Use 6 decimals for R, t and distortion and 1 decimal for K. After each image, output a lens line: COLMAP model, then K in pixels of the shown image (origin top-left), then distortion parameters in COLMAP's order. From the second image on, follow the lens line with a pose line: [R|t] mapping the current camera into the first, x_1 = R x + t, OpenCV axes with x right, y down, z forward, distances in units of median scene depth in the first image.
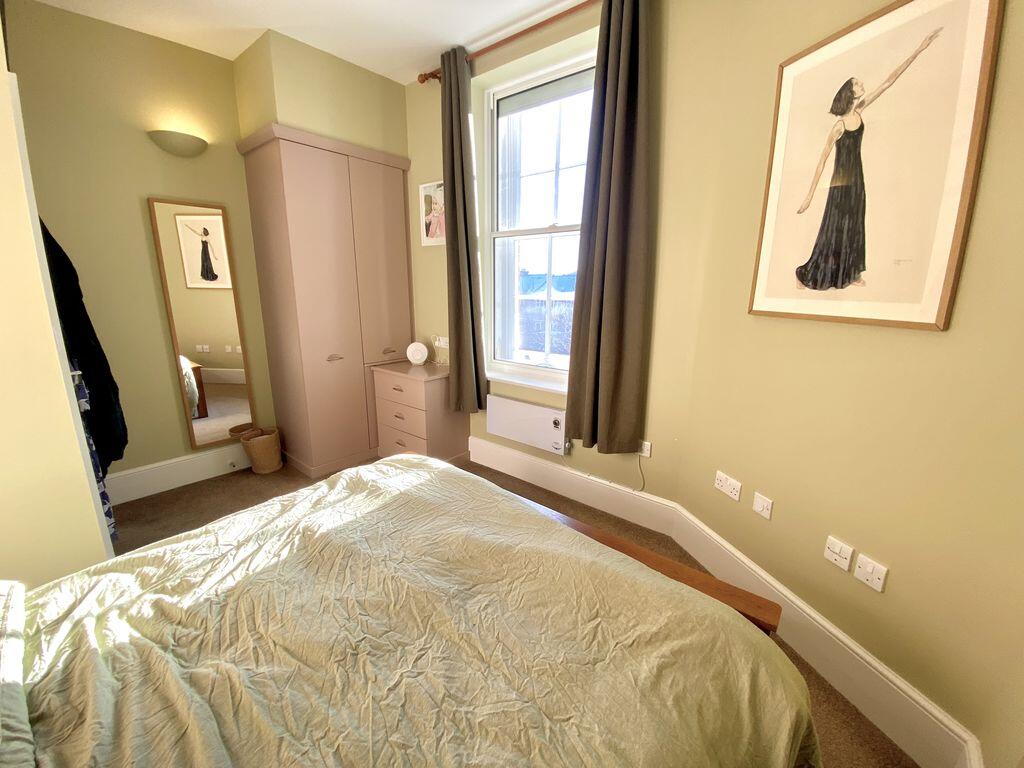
lens RADIAL K [[412.5, 0, 496.9], [0, 412.5, 384.7], [0, 0, 1]] dist [-0.000268, -0.014899]
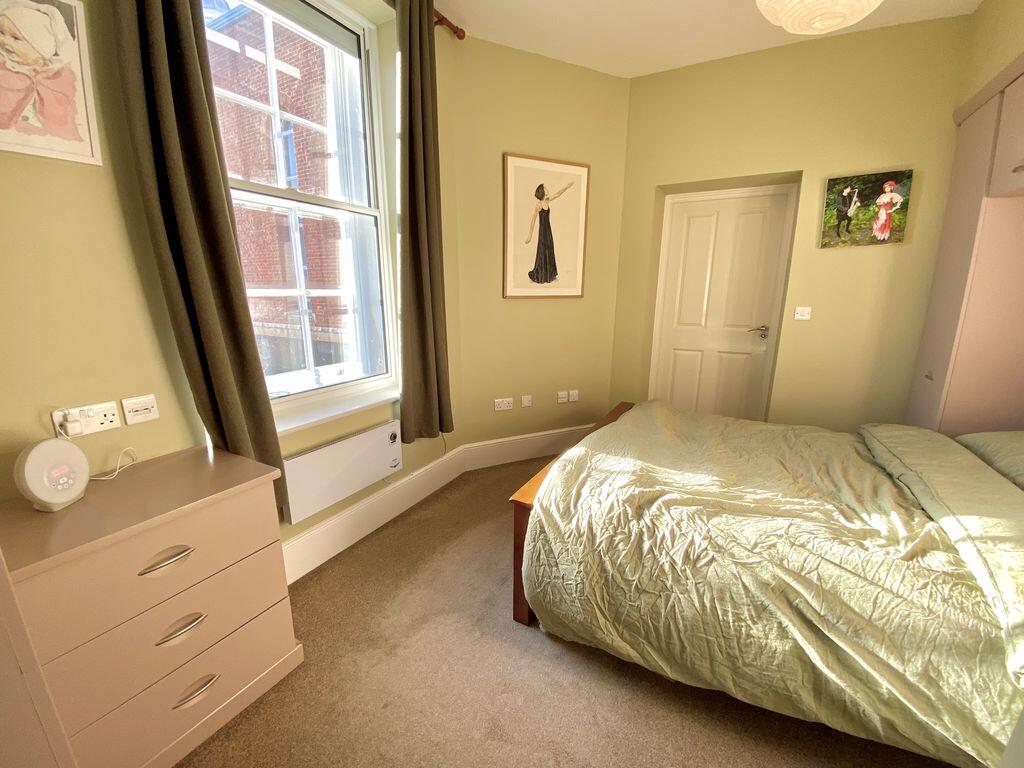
lens RADIAL K [[412.5, 0, 510.8], [0, 412.5, 395.0], [0, 0, 1]] dist [0.000368, -0.006221]
pose [[-0.195864, -0.251838, 0.947742, -1.291809], [0.225258, 0.929064, 0.293427, -0.346534], [-0.954409, 0.270958, -0.125242, 1.529147]]
